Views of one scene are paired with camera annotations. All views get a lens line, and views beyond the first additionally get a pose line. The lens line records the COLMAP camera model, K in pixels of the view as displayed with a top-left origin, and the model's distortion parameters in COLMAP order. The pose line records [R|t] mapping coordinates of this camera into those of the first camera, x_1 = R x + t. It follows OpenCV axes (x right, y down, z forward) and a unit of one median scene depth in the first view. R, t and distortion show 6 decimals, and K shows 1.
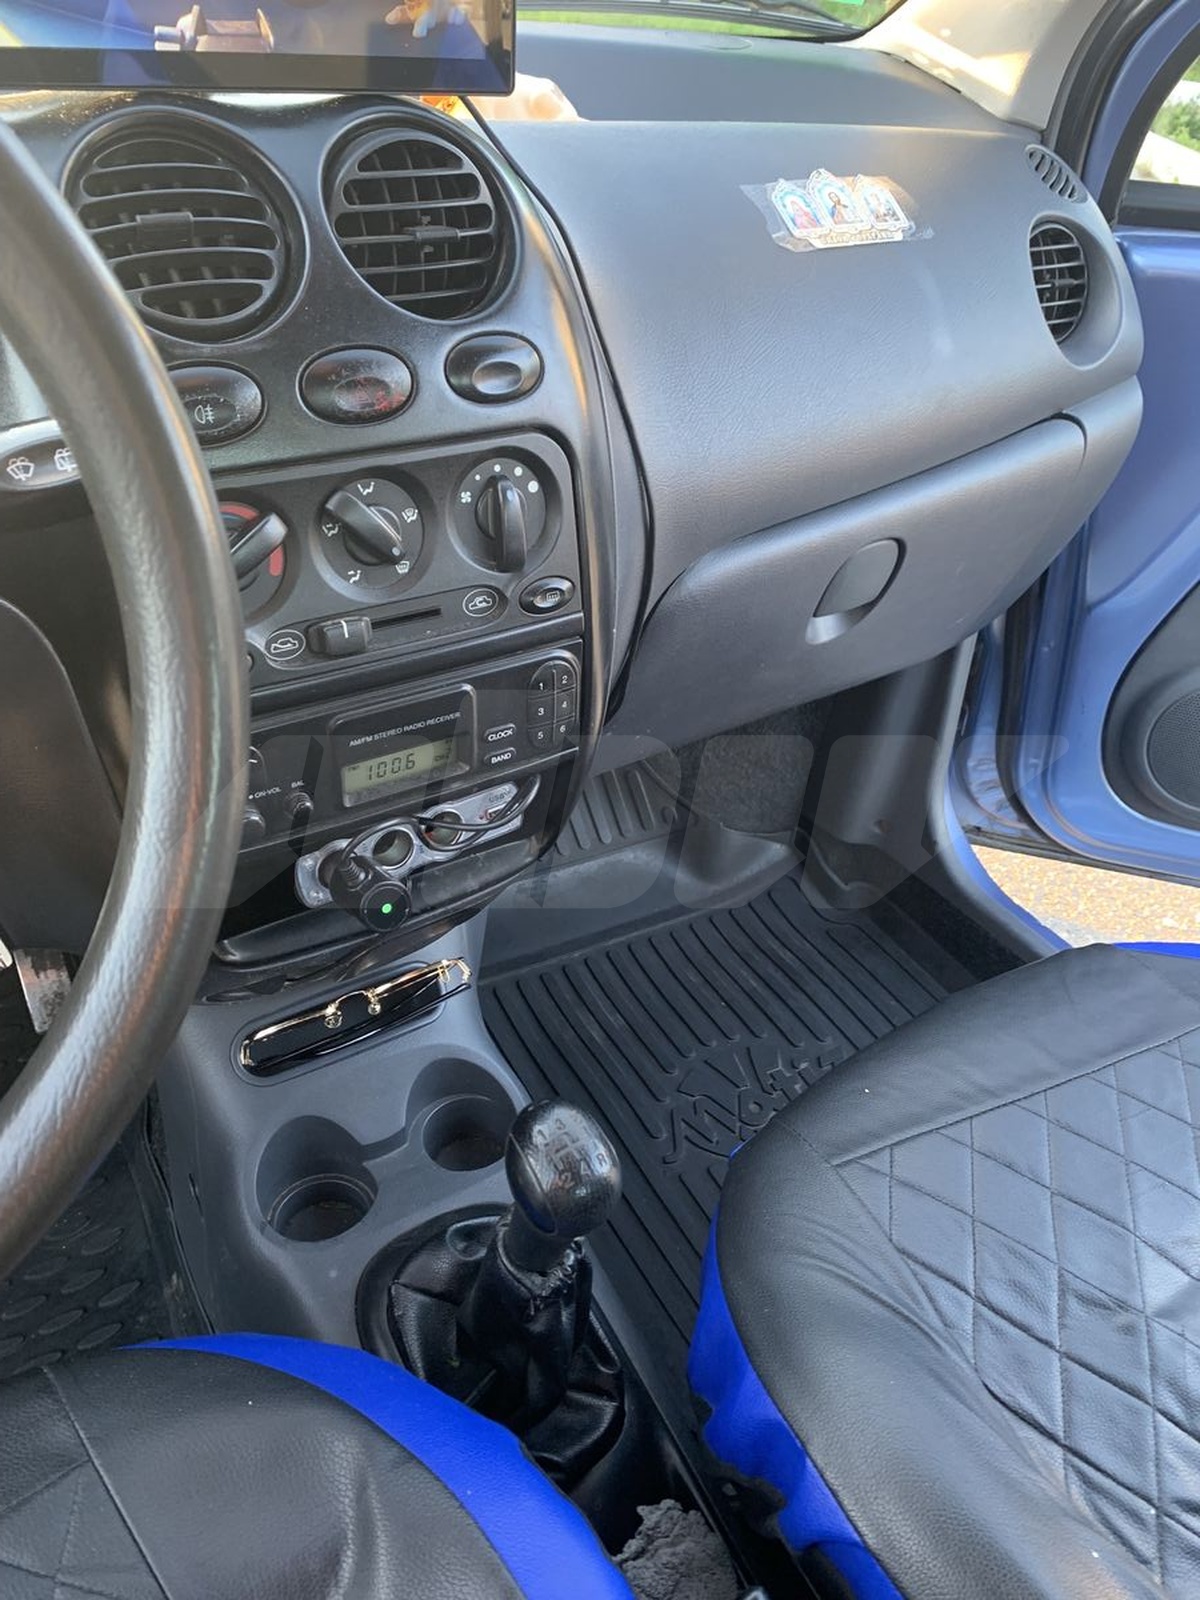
lens RADIAL K [[1271.4, 0, 600.0], [0, 1271.4, 800.0], [0, 0, 1]] dist [0.011528, 0.003066]
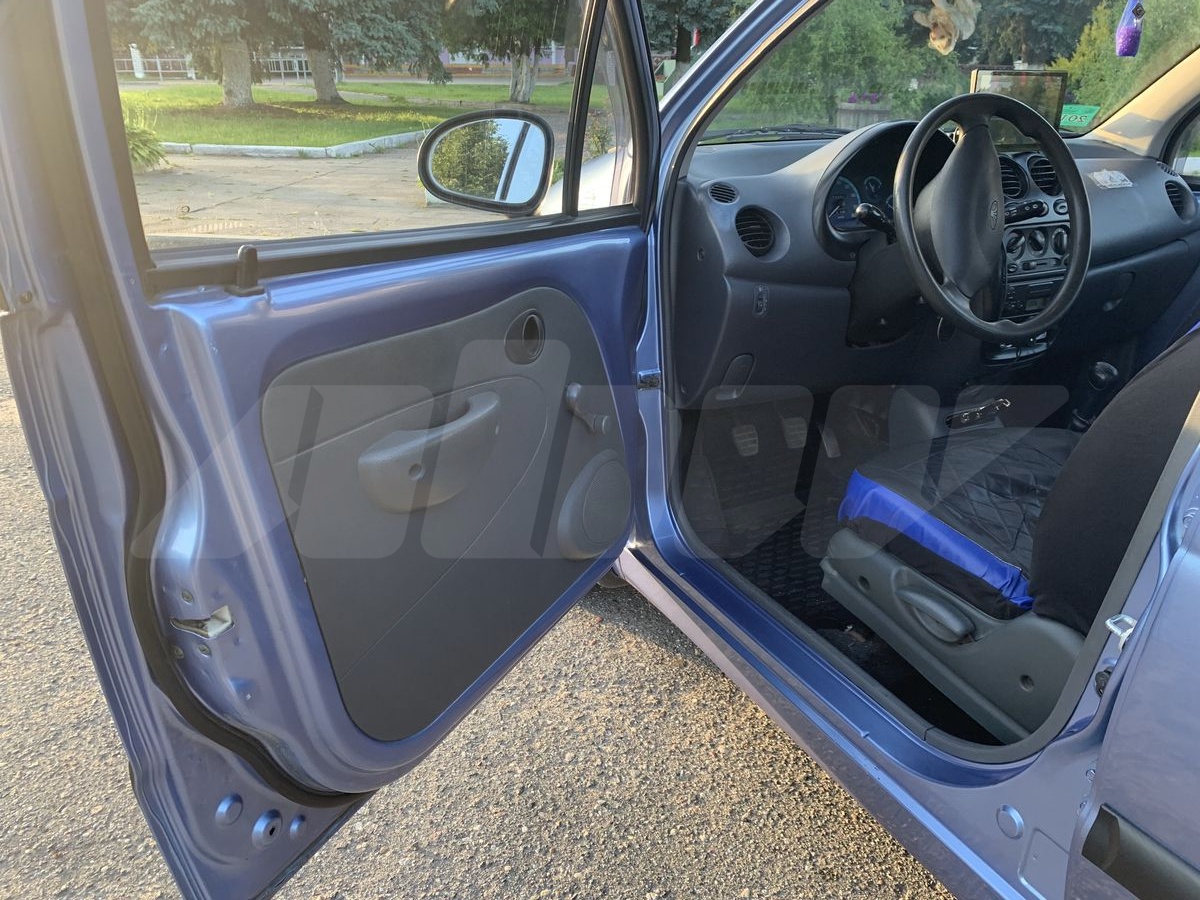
lens RADIAL K [[953.5, 0, 600.0], [0, 953.5, 450.0], [0, 0, 1]] dist [0.011528, 0.003066]
pose [[0.992336, -0.025633, -0.120882, -1.196226], [-0.004015, 0.971044, -0.238866, 1.182085], [0.123505, 0.237521, 0.963499, -2.024637]]
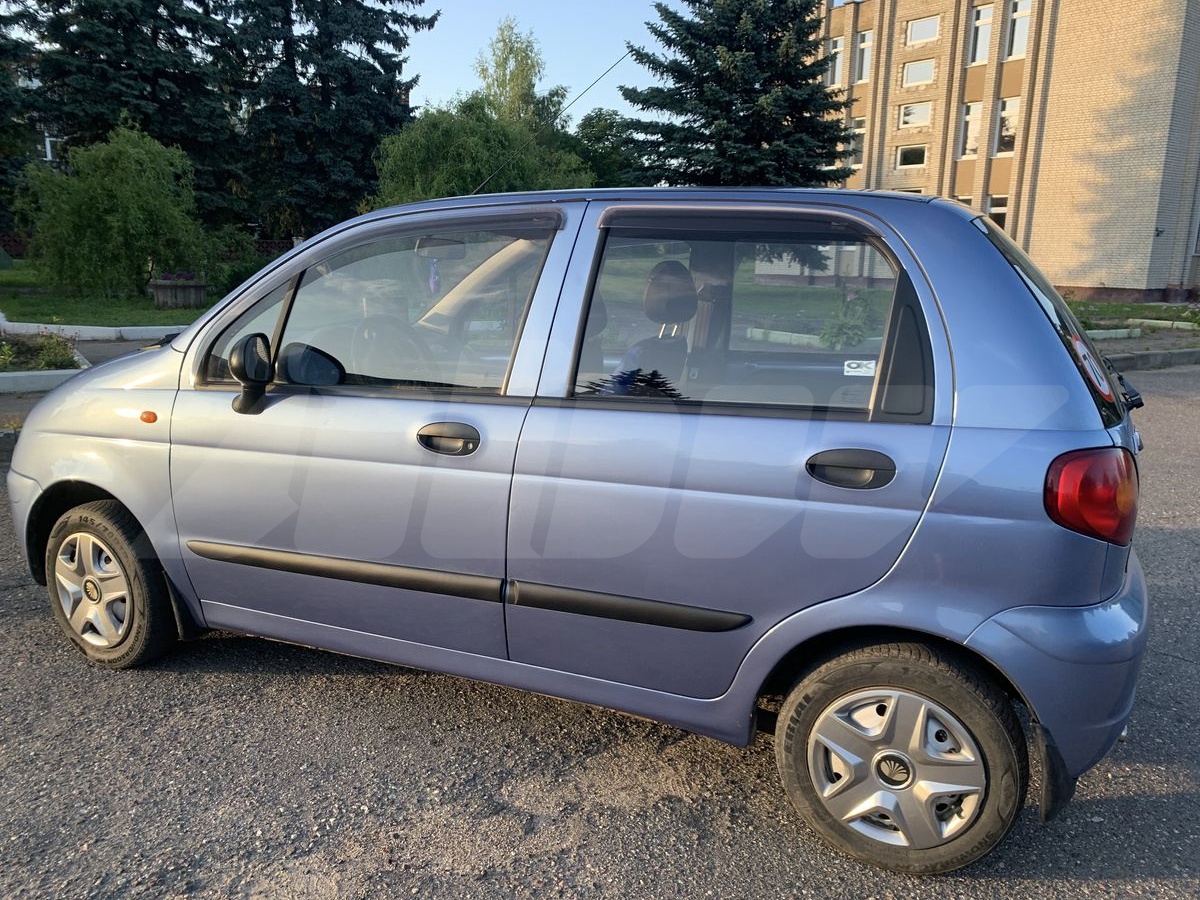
lens RADIAL K [[953.5, 0, 600.0], [0, 953.5, 450.0], [0, 0, 1]] dist [0.011528, 0.003066]
pose [[0.829973, -0.175753, 0.529392, -2.337228], [0.359440, 0.894263, -0.266639, 2.084870], [-0.426554, 0.411588, 0.805387, -3.995373]]
